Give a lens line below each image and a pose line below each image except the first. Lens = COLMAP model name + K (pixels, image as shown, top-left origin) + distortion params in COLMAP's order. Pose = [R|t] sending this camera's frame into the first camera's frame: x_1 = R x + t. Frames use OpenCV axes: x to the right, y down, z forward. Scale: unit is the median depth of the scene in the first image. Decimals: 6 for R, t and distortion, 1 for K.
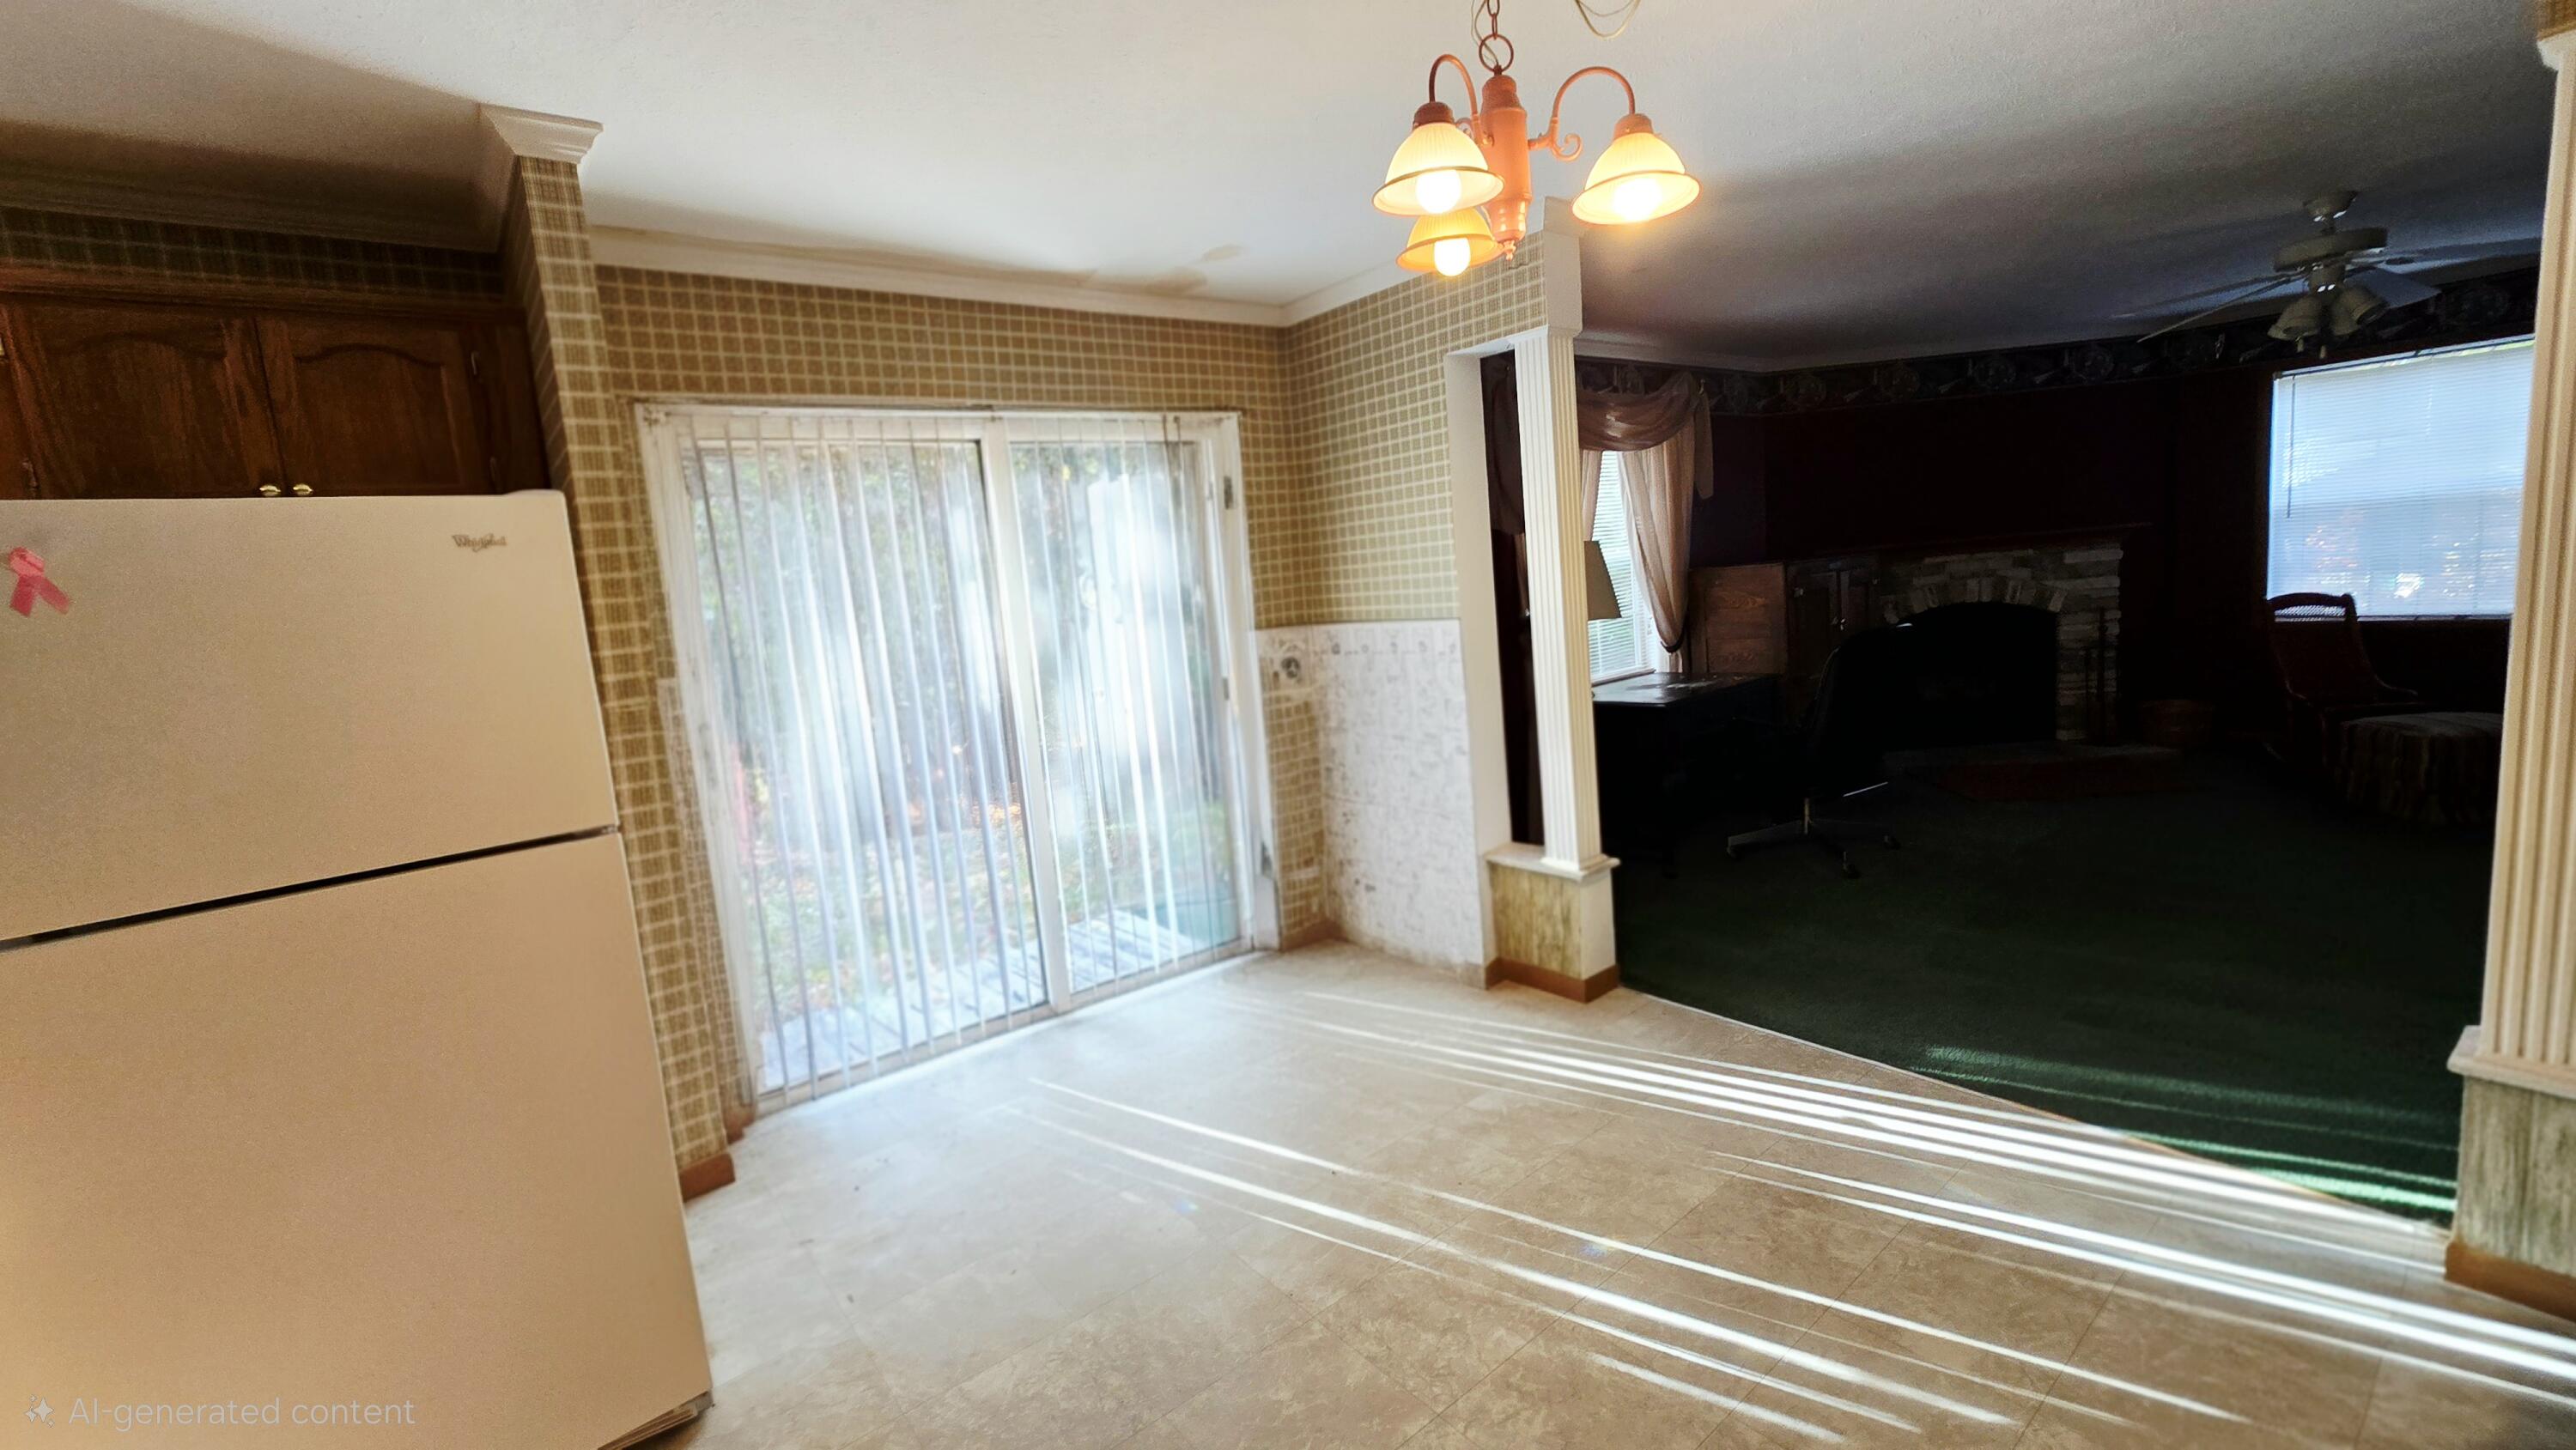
lens RADIAL K [[1040.8, 0, 1284.0], [0, 1040.8, 705.4], [0, 0, 1]] dist [-0.003473, 0.000060]
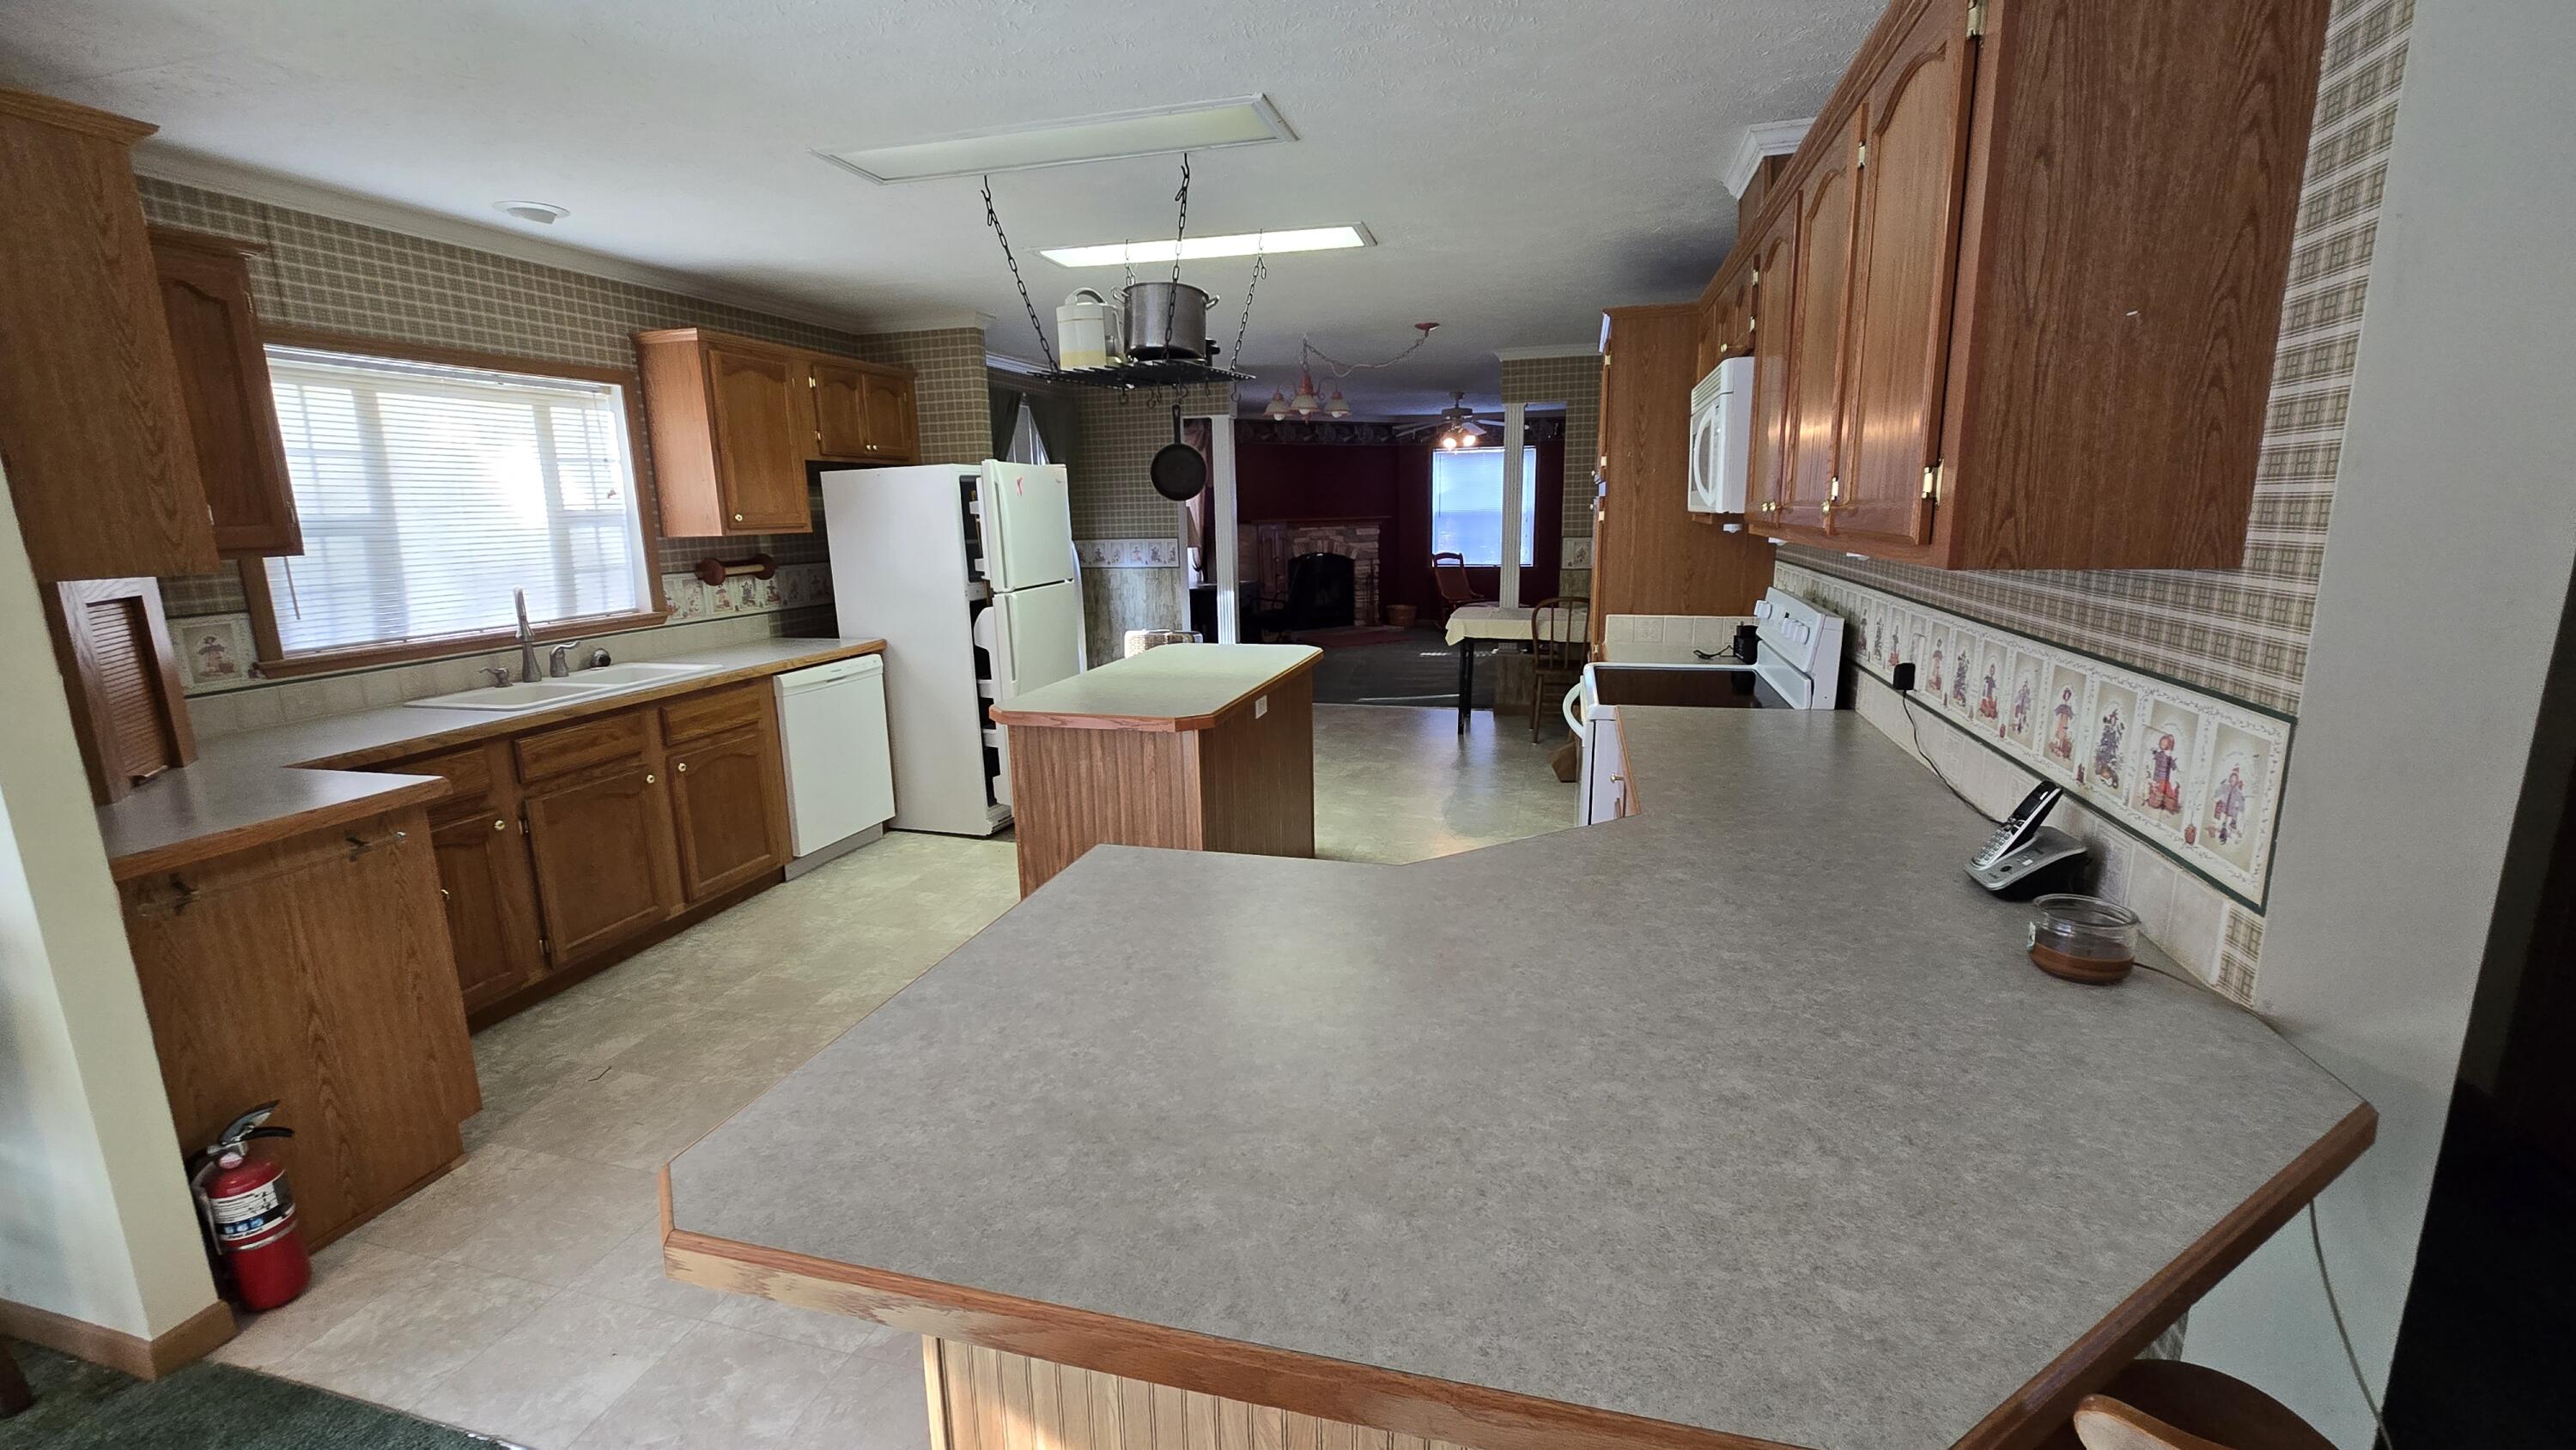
lens RADIAL K [[1040.8, 0, 1284.0], [0, 1040.8, 705.4], [0, 0, 1]] dist [-0.003473, 0.000060]
pose [[0.798855, -0.040290, 0.600172, -0.550418], [0.025316, 0.999122, 0.033374, 0.116225], [-0.600990, -0.011467, 0.799174, -0.489876]]
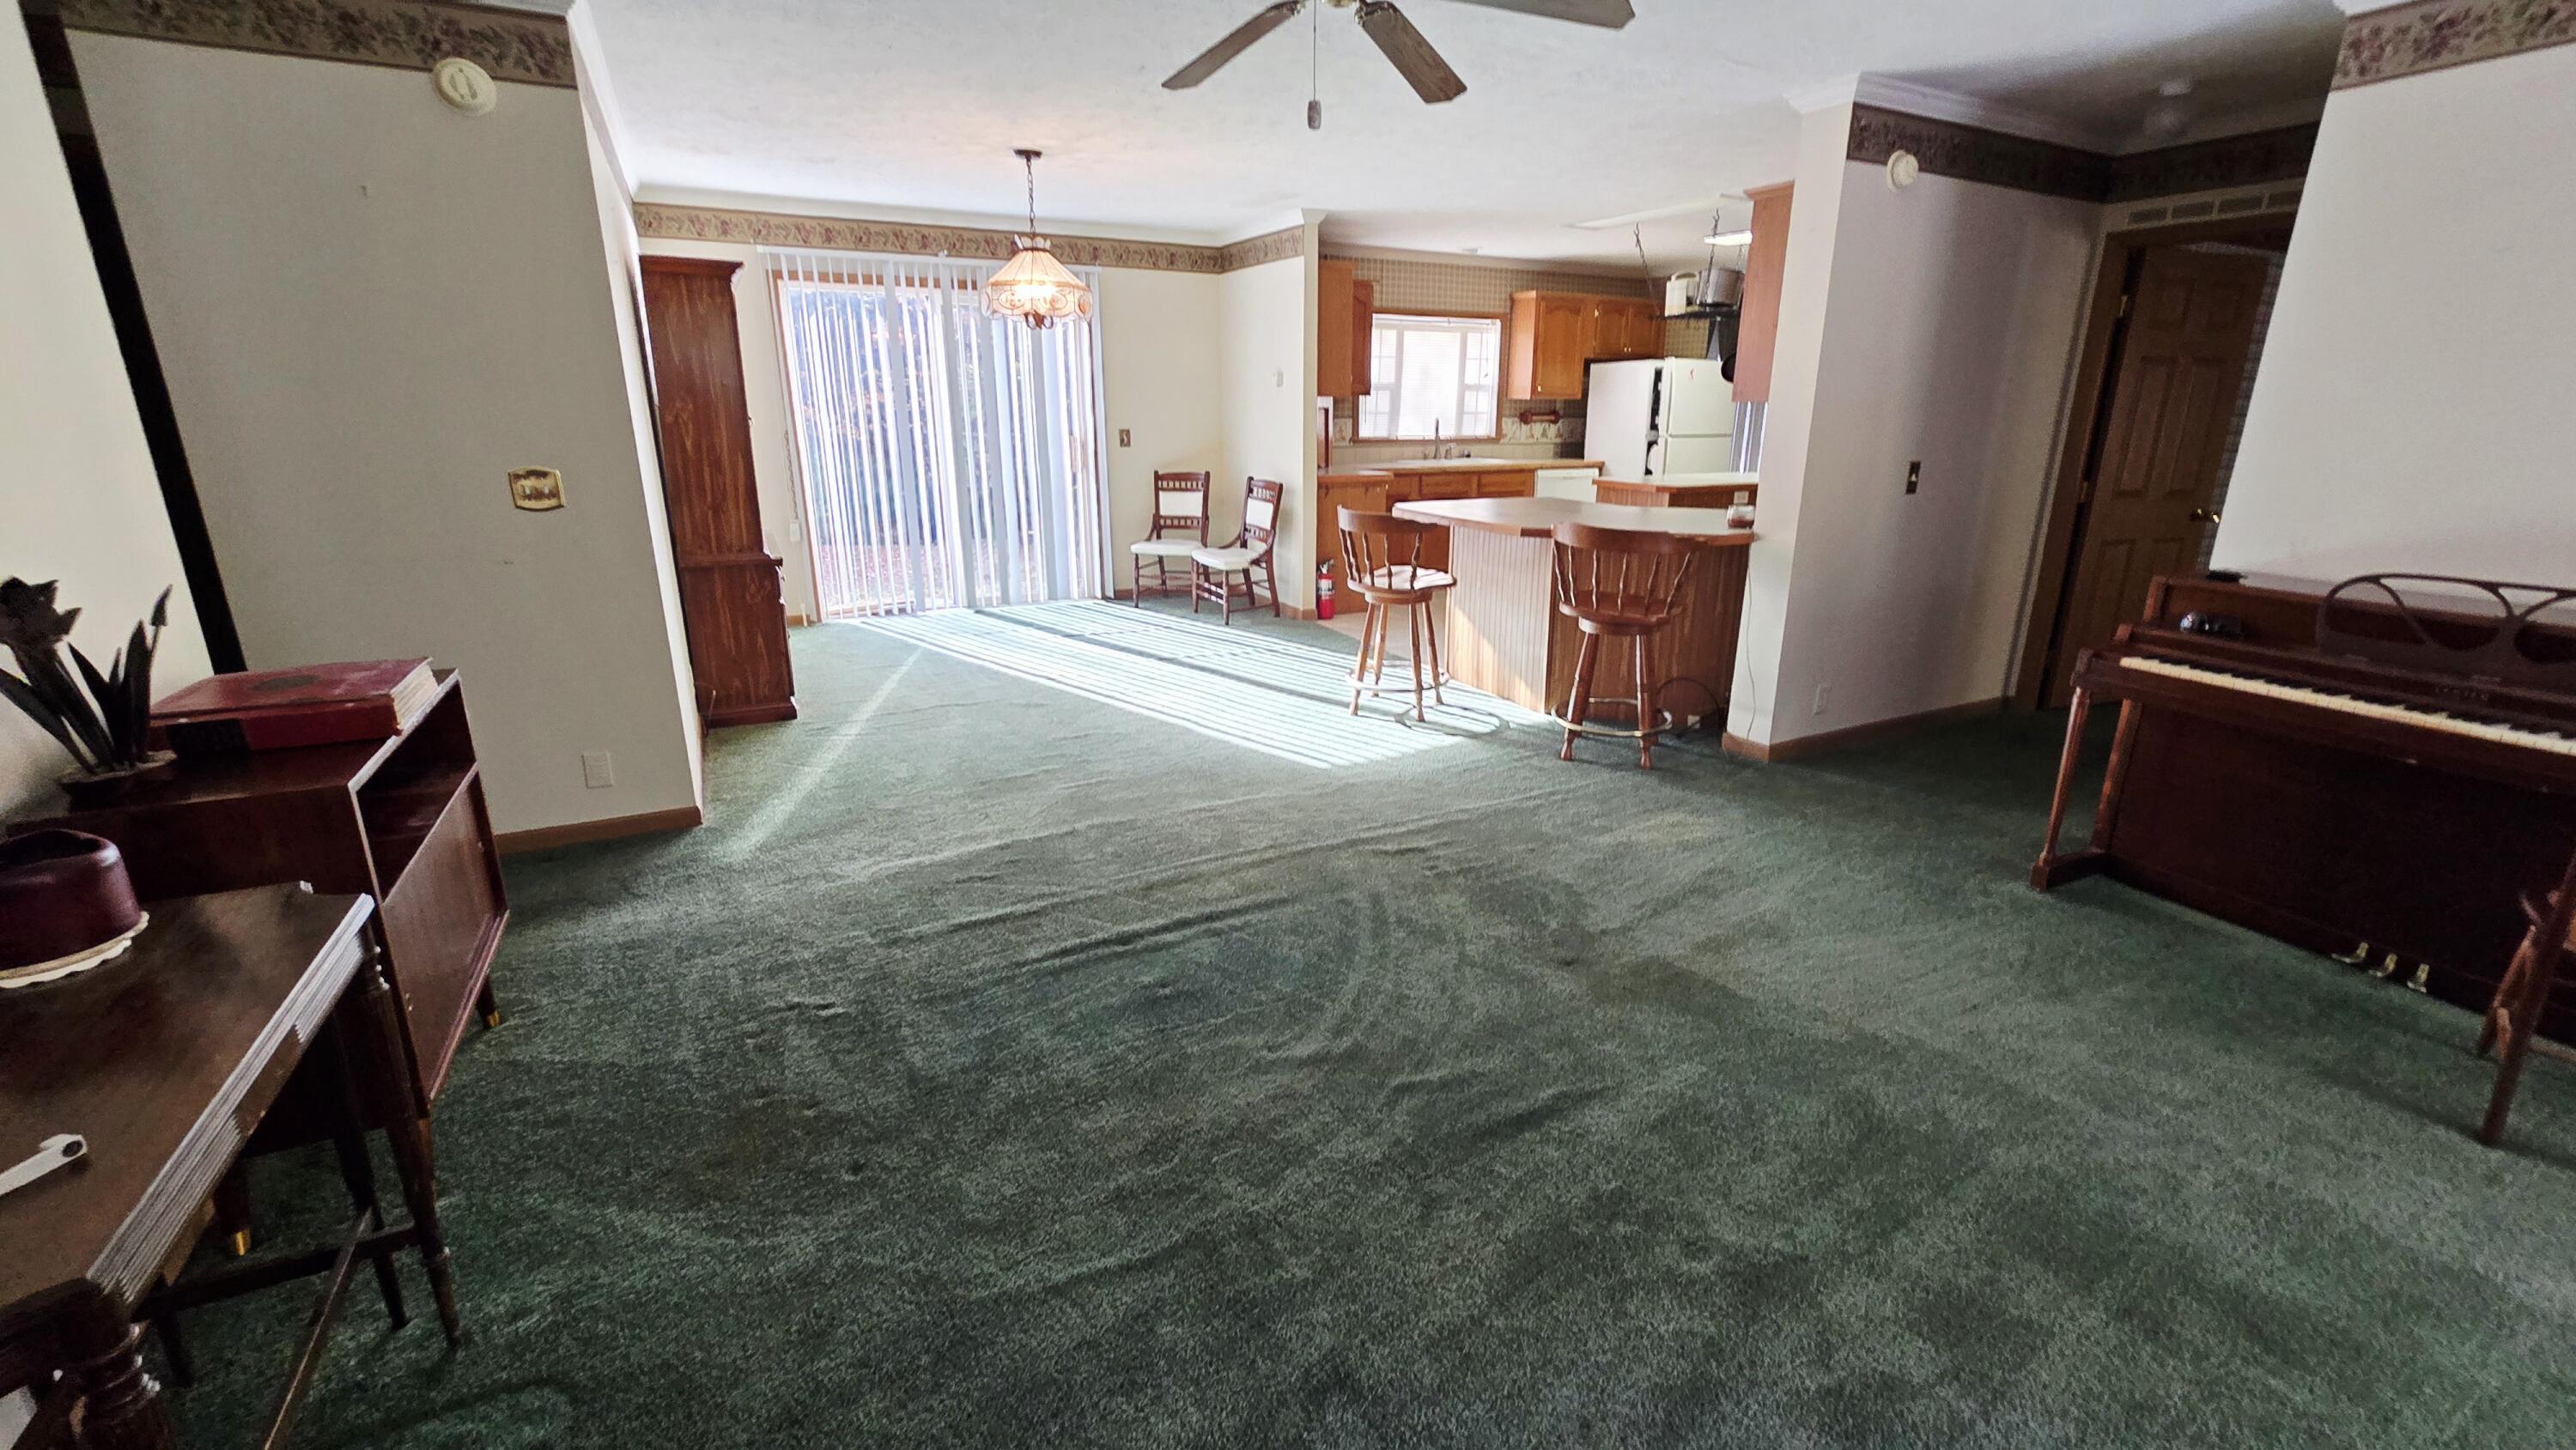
lens RADIAL K [[1067.0, 0, 1307.4], [0, 1067.0, 697.4], [0, 0, 1]] dist [-0.000725, -0.000009]
pose [[0.979509, 0.143262, -0.141559, -0.462175], [-0.119391, 0.979083, 0.164747, 0.203392], [0.162200, -0.144470, 0.976125, -1.162342]]
